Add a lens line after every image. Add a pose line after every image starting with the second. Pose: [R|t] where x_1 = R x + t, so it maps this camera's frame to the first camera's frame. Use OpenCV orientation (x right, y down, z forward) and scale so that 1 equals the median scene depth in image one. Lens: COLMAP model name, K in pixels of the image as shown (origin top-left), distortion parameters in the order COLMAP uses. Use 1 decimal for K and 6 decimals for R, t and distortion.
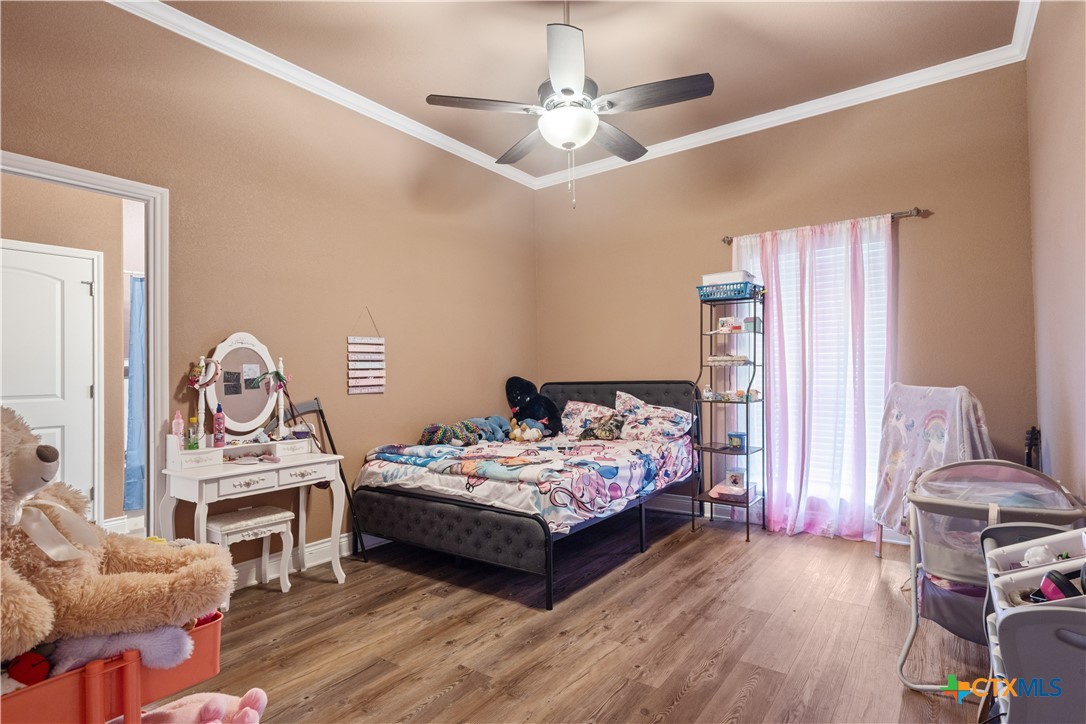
lens RADIAL K [[540.2, 0, 546.3], [0, 540.2, 384.3], [0, 0, 1]] dist [-0.000208, 0.000383]
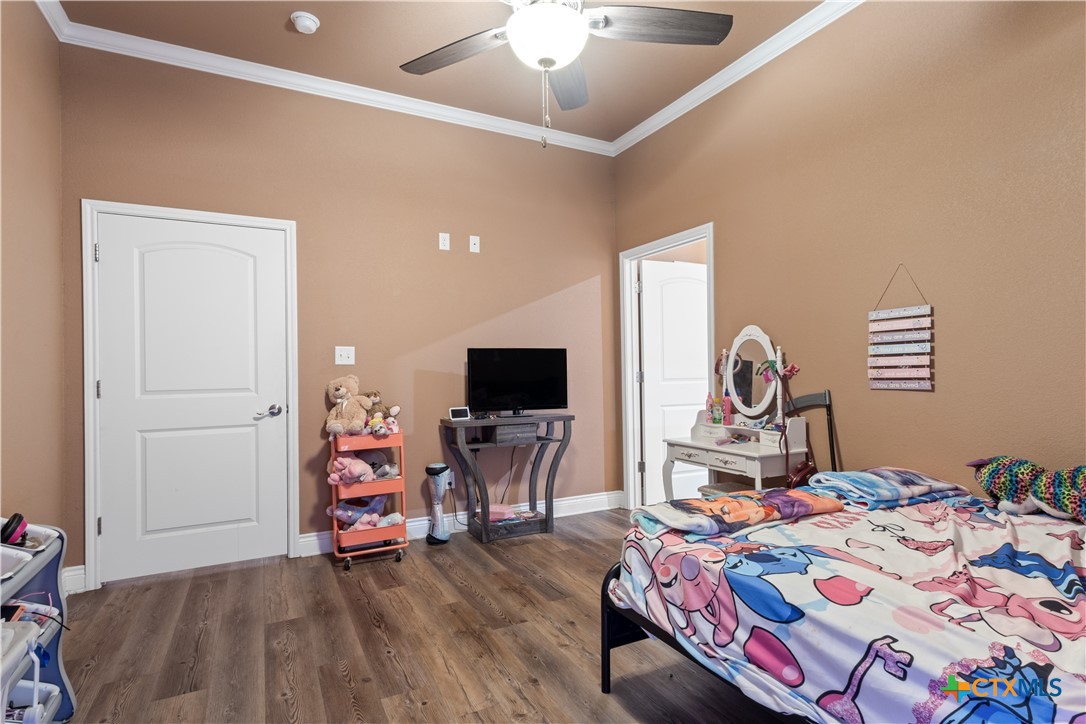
lens RADIAL K [[540.2, 0, 546.3], [0, 540.2, 384.3], [0, 0, 1]] dist [-0.000208, 0.000383]
pose [[-0.436503, 0.042581, -0.898695, 0.627419], [0.003423, 0.998951, 0.045669, -0.029618], [0.899696, 0.016859, -0.436191, 1.142716]]
